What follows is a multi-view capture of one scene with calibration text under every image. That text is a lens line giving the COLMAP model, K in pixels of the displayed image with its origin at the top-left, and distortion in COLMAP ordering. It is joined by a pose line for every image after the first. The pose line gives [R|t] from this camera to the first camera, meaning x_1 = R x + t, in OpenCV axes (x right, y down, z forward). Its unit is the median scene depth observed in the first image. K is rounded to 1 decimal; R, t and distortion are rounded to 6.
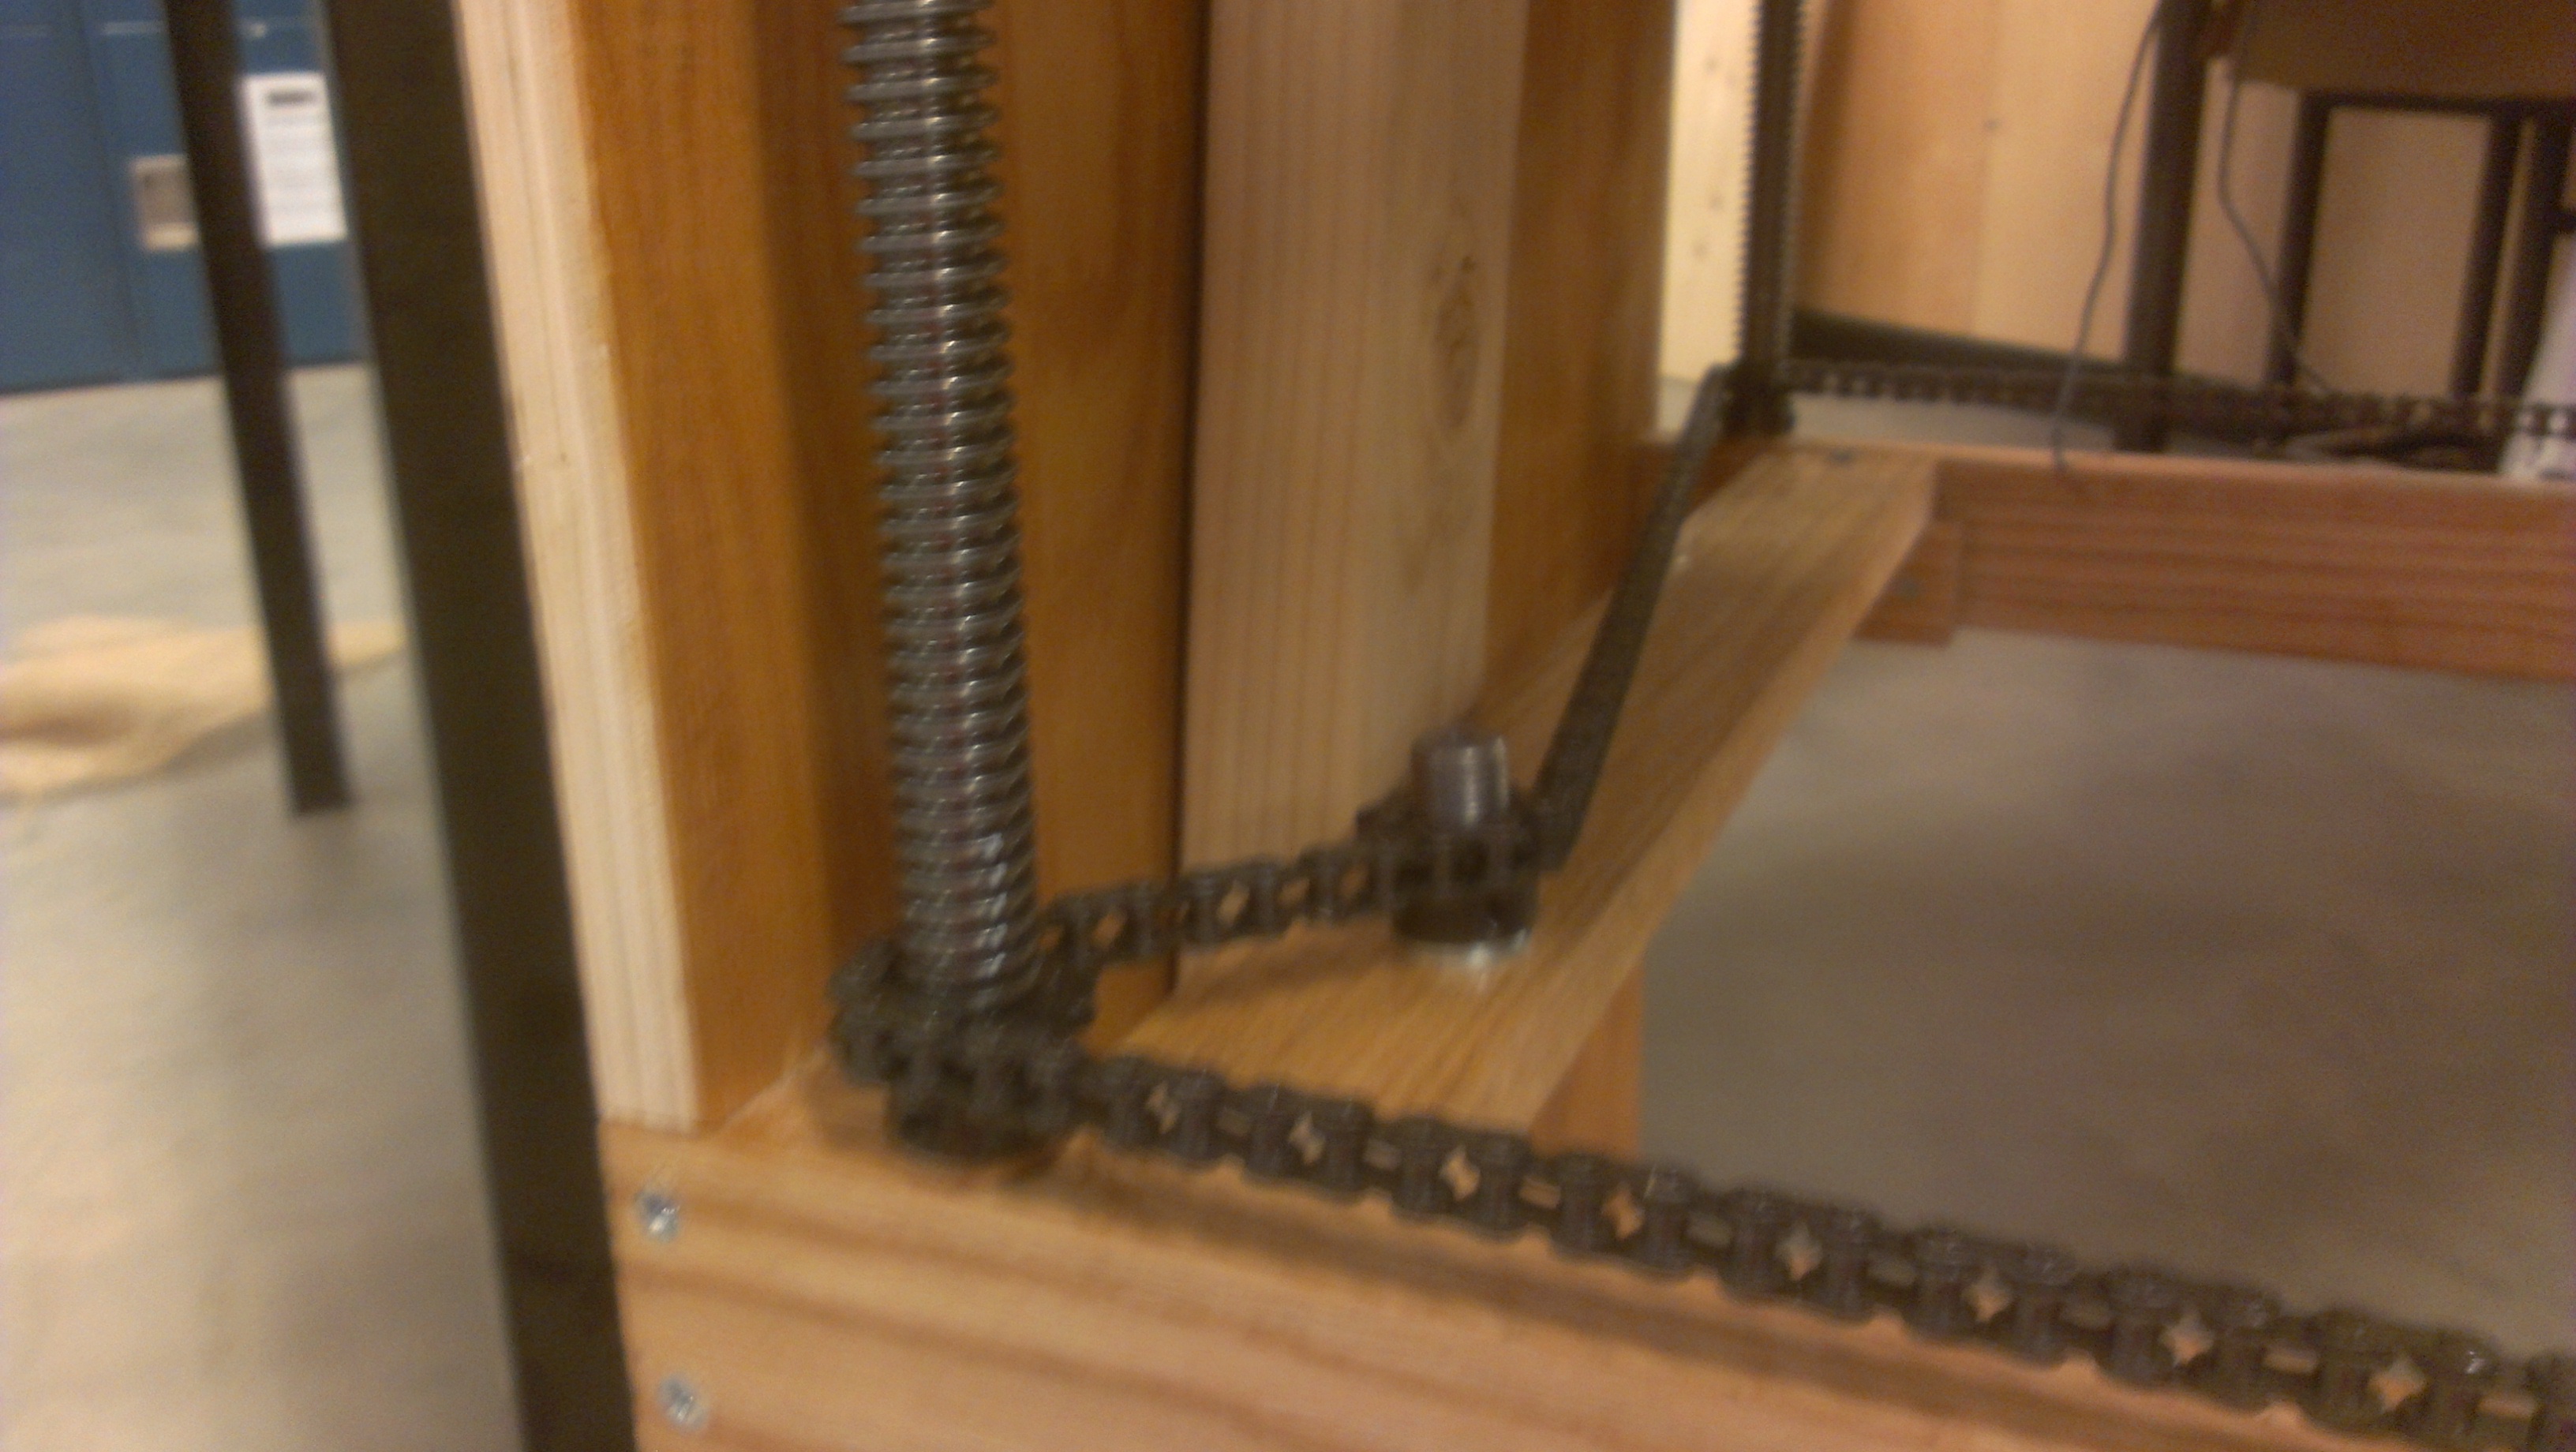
lens RADIAL K [[2138.0, 0, 1288.0], [0, 2138.0, 726.0], [0, 0, 1]] dist [0.111734, -0.143387]
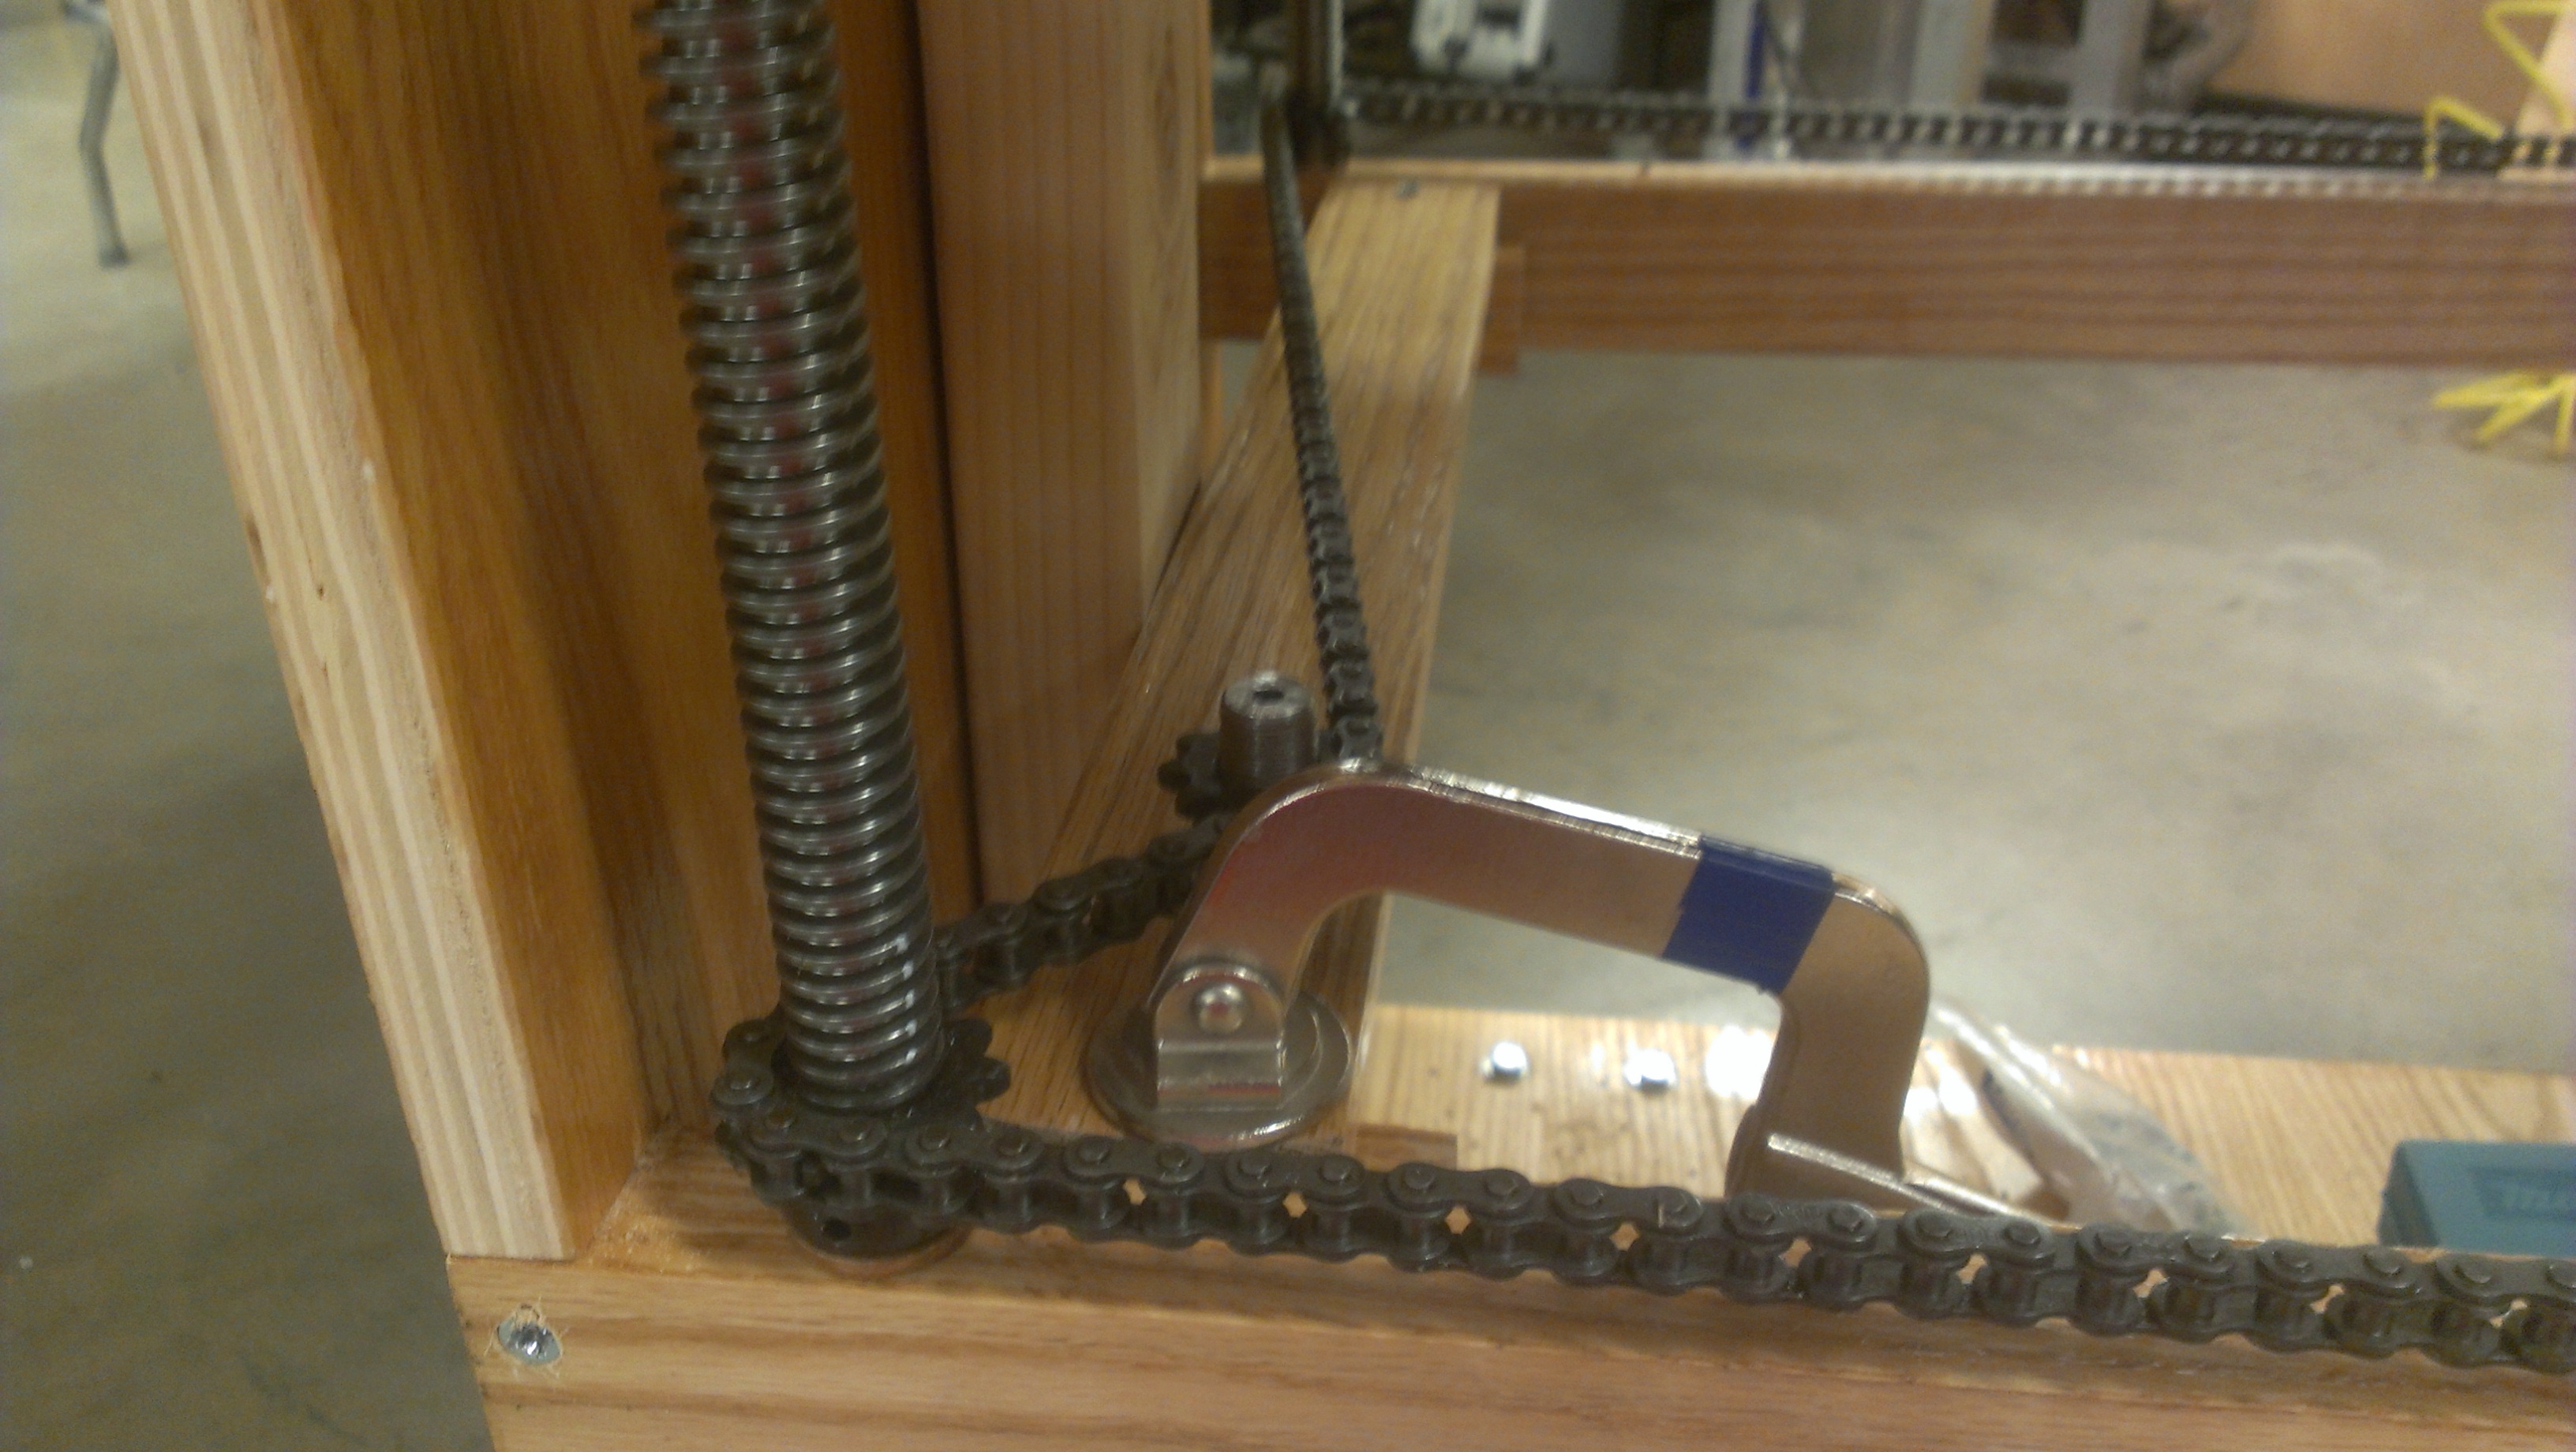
lens RADIAL K [[2138.0, 0, 1288.0], [0, 2138.0, 726.0], [0, 0, 1]] dist [0.111734, -0.143387]
pose [[0.955996, -0.139539, 0.258070, -0.193473], [0.088130, 0.975609, 0.201046, -0.195561], [-0.279830, -0.169455, 0.944976, 0.089255]]
